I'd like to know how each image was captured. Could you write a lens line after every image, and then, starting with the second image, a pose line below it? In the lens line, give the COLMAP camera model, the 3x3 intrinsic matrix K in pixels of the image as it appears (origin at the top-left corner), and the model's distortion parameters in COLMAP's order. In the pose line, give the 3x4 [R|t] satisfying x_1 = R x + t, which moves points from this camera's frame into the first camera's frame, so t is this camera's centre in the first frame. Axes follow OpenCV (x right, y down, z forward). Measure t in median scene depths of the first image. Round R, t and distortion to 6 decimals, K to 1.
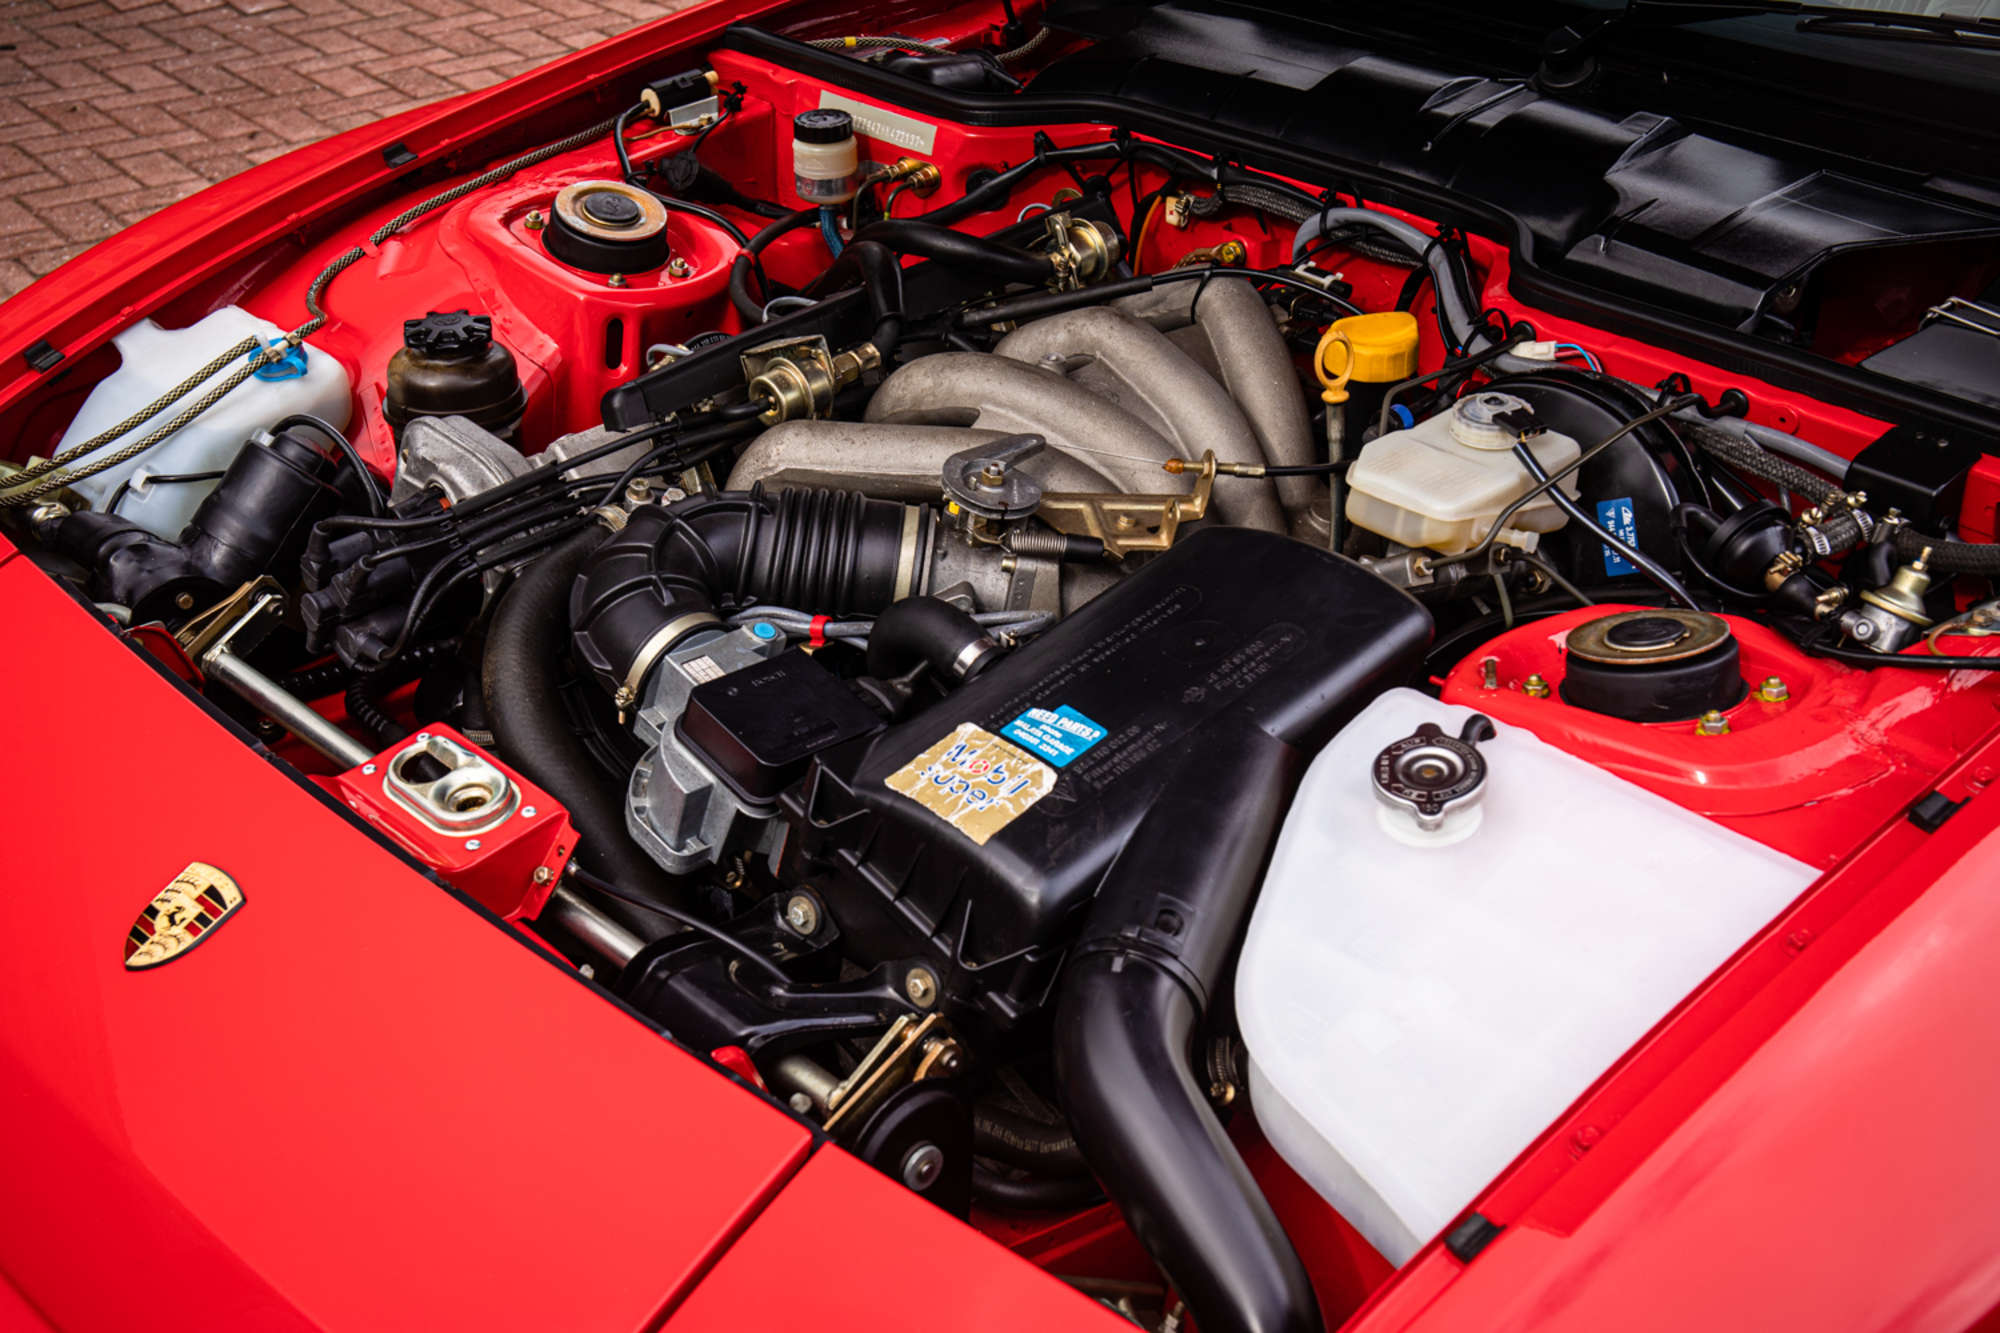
lens RADIAL K [[2540.6, 0, 998.0], [0, 2540.6, 667.6], [0, 0, 1]] dist [-0.001770, 0.000000]
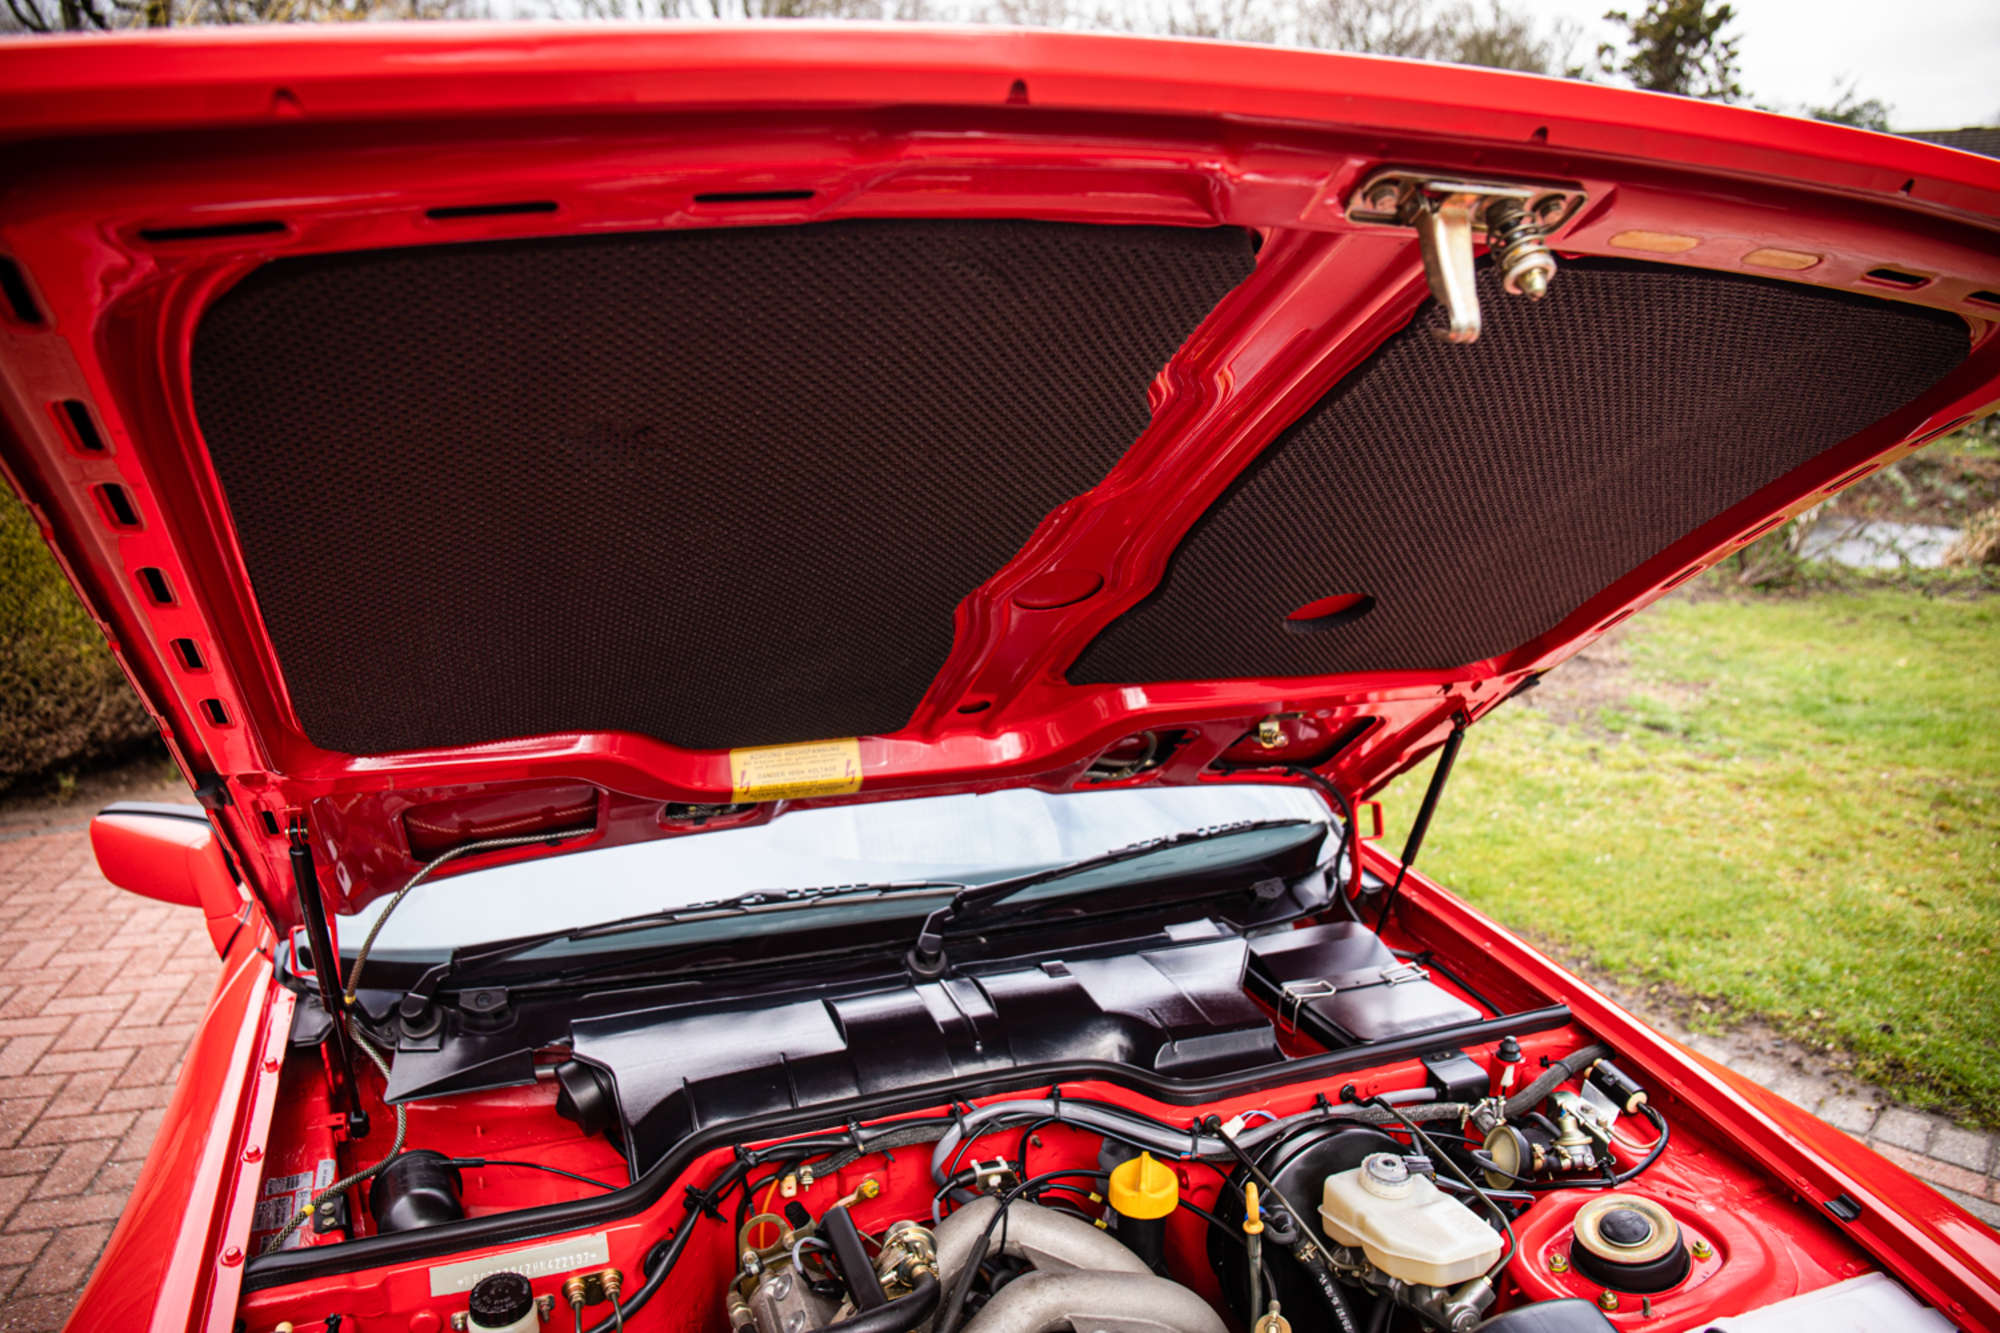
lens RADIAL K [[1316.9, 0, 980.5], [0, 1316.9, 669.9], [0, 0, 1]] dist [-0.085220, 0.049909]
pose [[0.392698, -0.182147, 0.901449, -0.577696], [0.445989, 0.894937, -0.013455, -0.497994], [-0.804290, 0.407321, 0.432675, 0.796720]]
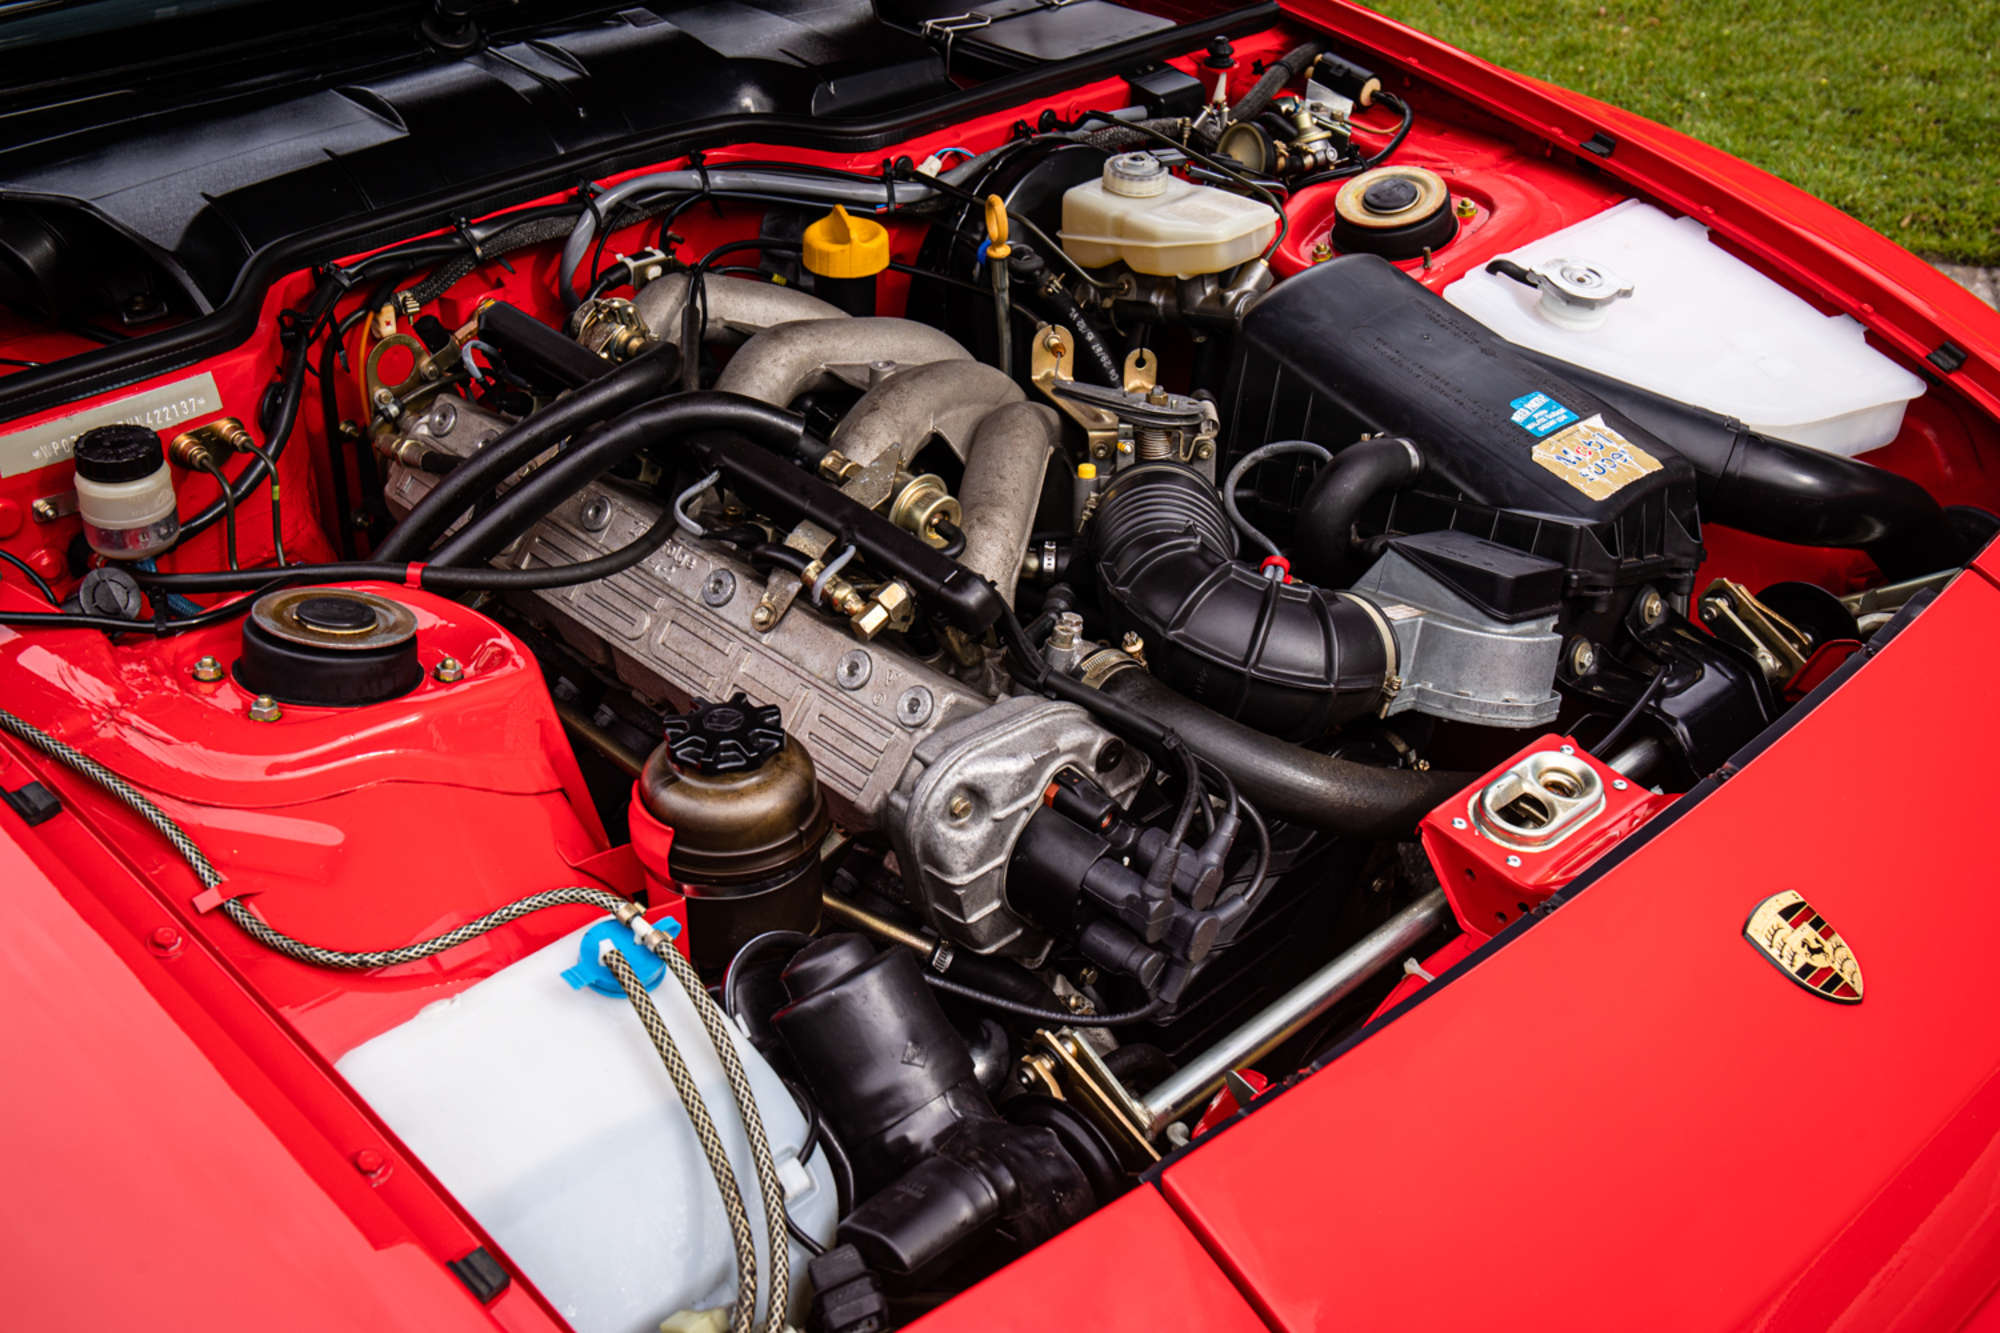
lens RADIAL K [[2303.8, 0, 1005.0], [0, 2303.8, 681.7], [0, 0, 1]] dist [-0.009731, 0.000000]
pose [[-0.033513, -0.534792, 0.844319, -0.956333], [0.471442, 0.736442, 0.485176, -0.529363], [-0.881260, 0.414307, 0.227443, 0.971418]]
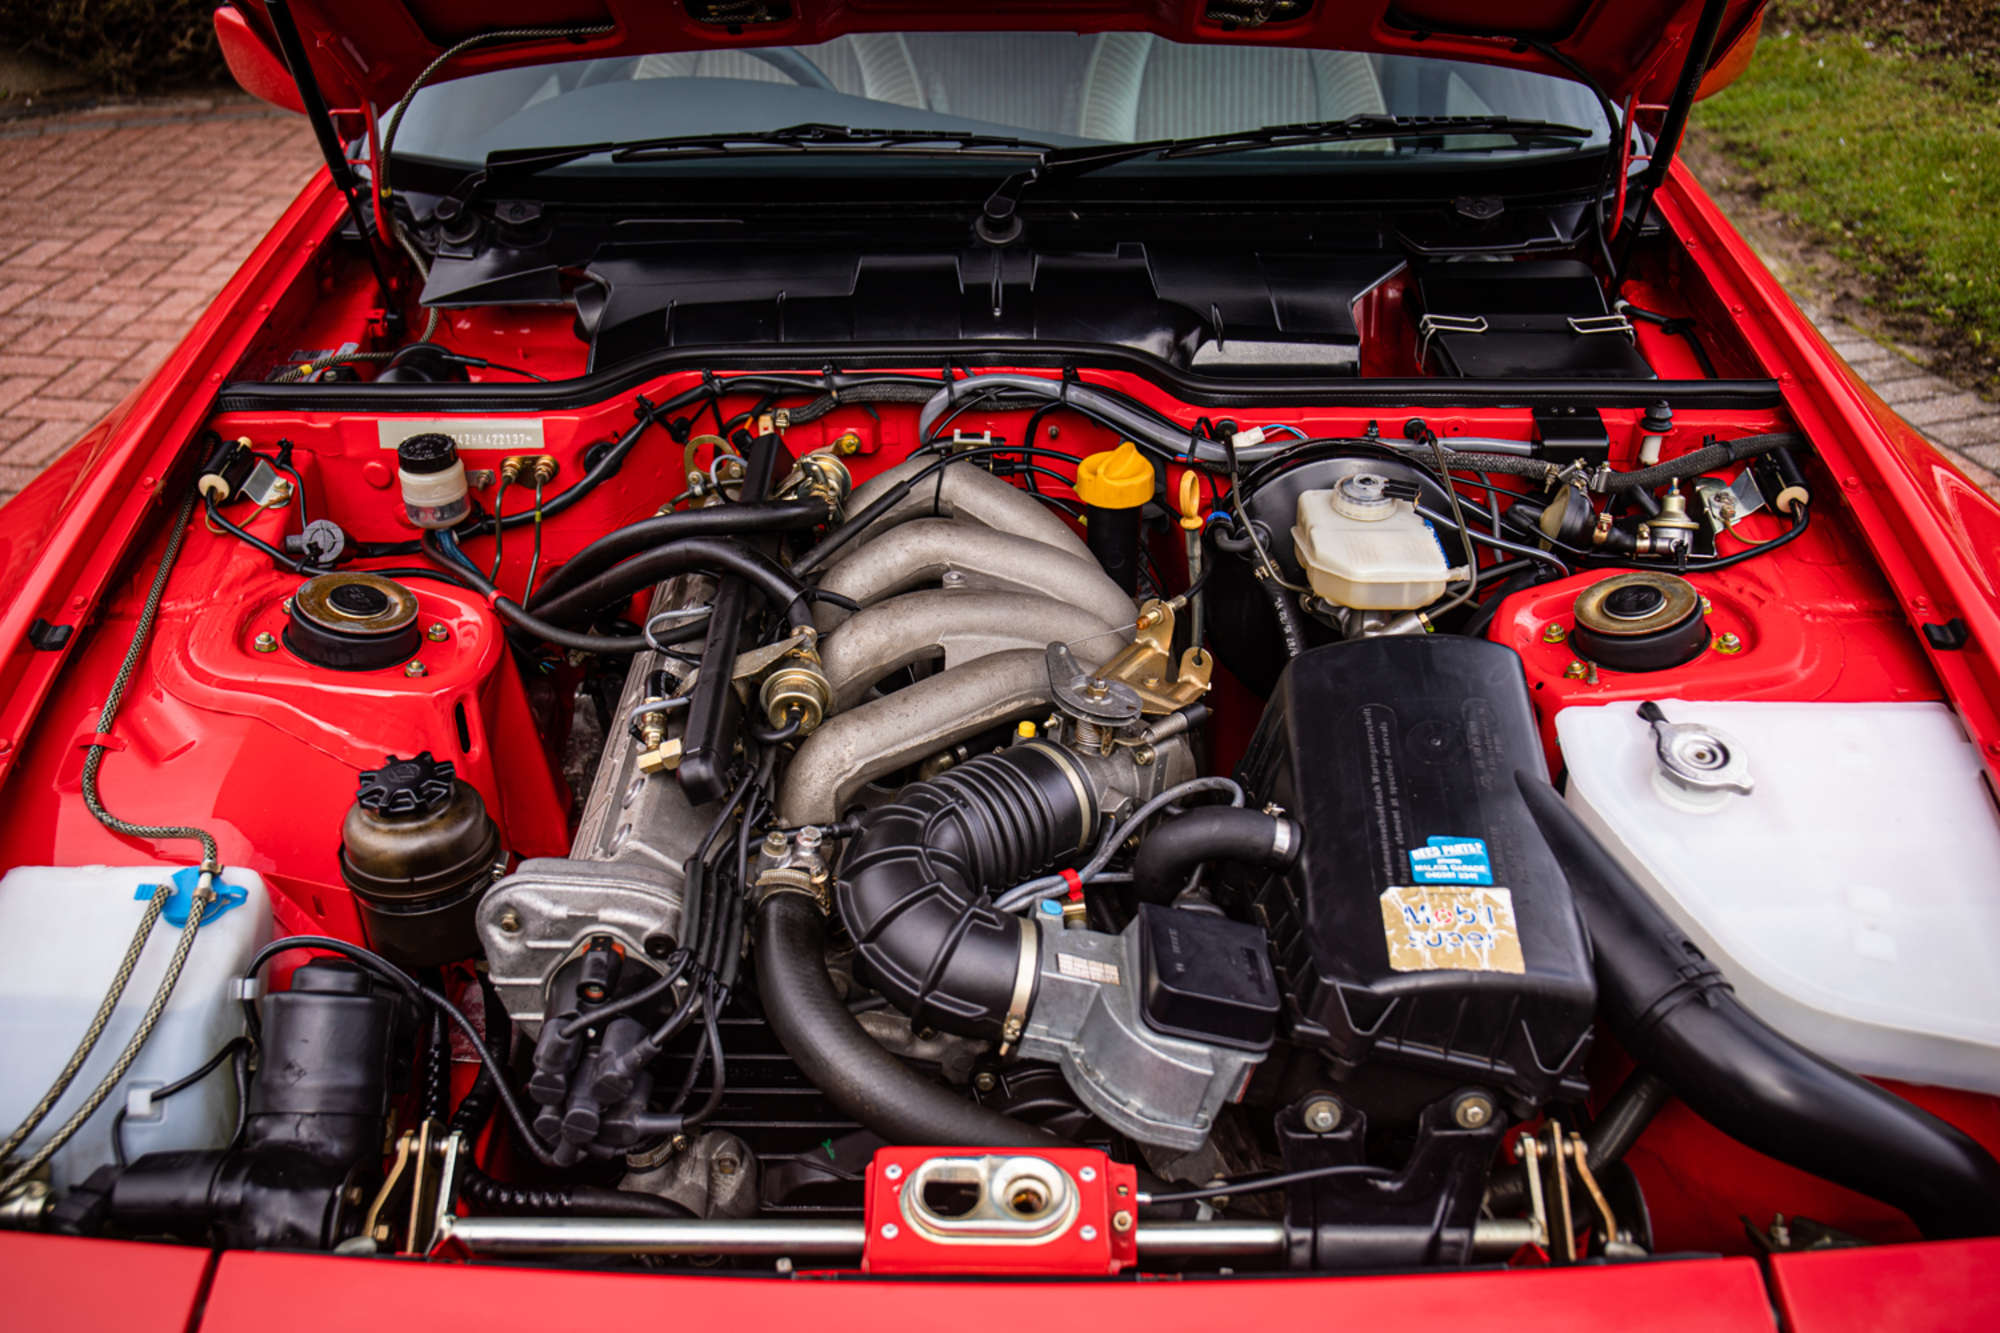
lens RADIAL K [[1819.1, 0, 999.6], [0, 1819.1, 661.8], [0, 0, 1]] dist [-0.032387, 0.000000]
pose [[0.695532, -0.377964, 0.611047, -0.562008], [0.357564, 0.919746, 0.161909, -0.252124], [-0.623204, 0.105875, 0.774859, 0.447931]]
